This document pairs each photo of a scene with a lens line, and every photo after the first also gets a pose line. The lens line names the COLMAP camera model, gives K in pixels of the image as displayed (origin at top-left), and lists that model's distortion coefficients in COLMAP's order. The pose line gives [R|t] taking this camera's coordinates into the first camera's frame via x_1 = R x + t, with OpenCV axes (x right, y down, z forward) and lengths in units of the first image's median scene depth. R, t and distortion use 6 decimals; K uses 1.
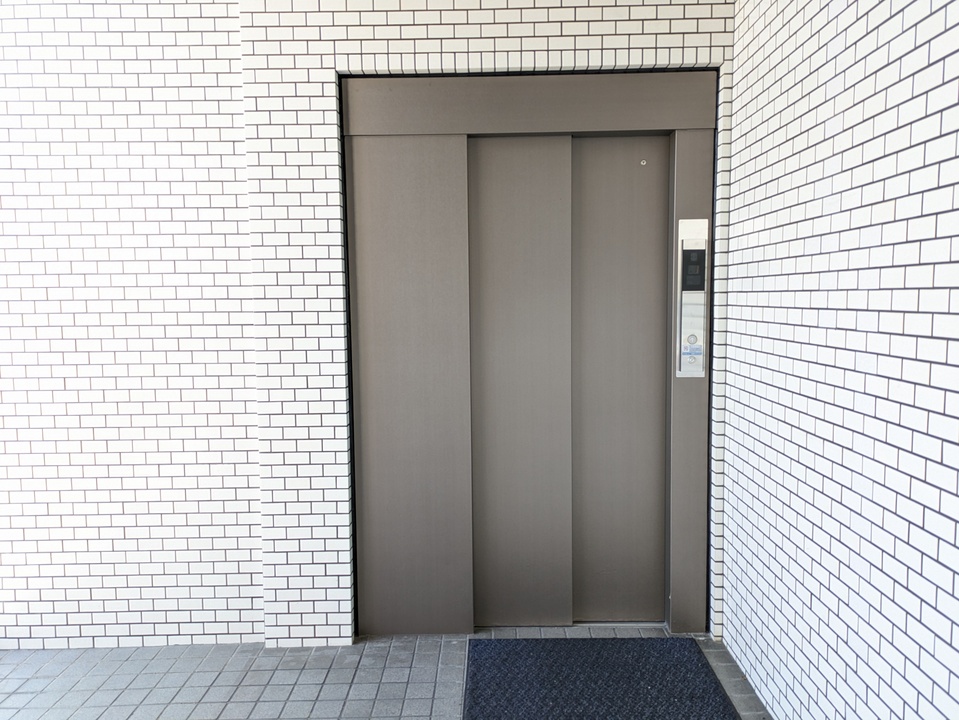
lens RADIAL K [[715.6, 0, 480.9], [0, 715.6, 359.1], [0, 0, 1]] dist [0.032114, 0.000824]
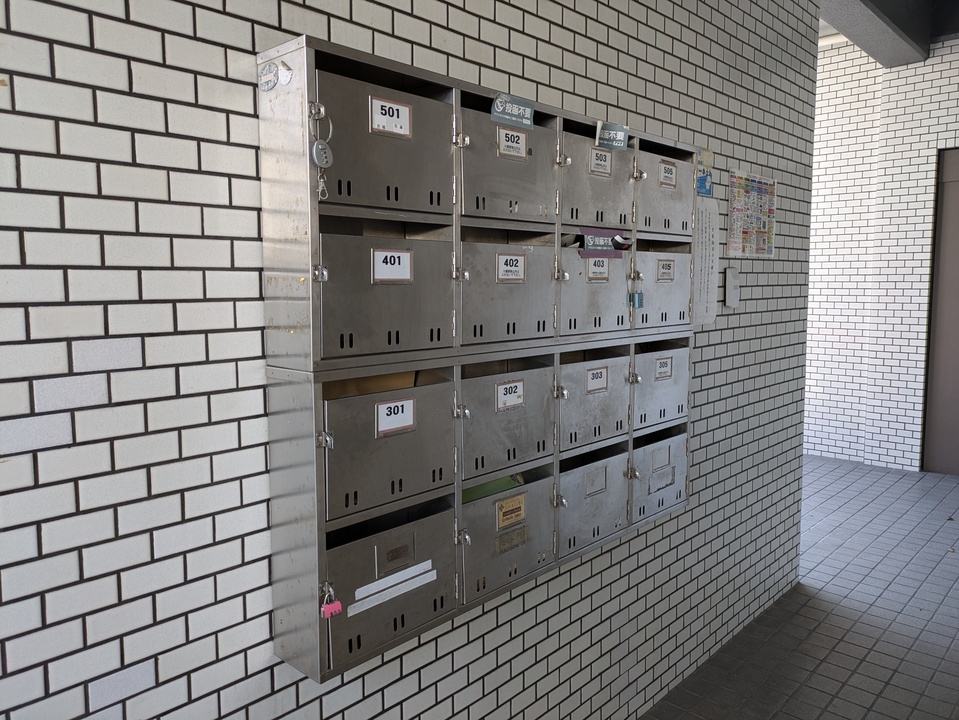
lens RADIAL K [[715.6, 0, 480.3], [0, 715.6, 354.1], [0, 0, 1]] dist [0.032114, 0.000824]
pose [[0.747571, 0.071232, -0.660351, 0.172176], [-0.055922, 0.997452, 0.044287, 0.093732], [0.661823, 0.003820, 0.749650, -1.059211]]
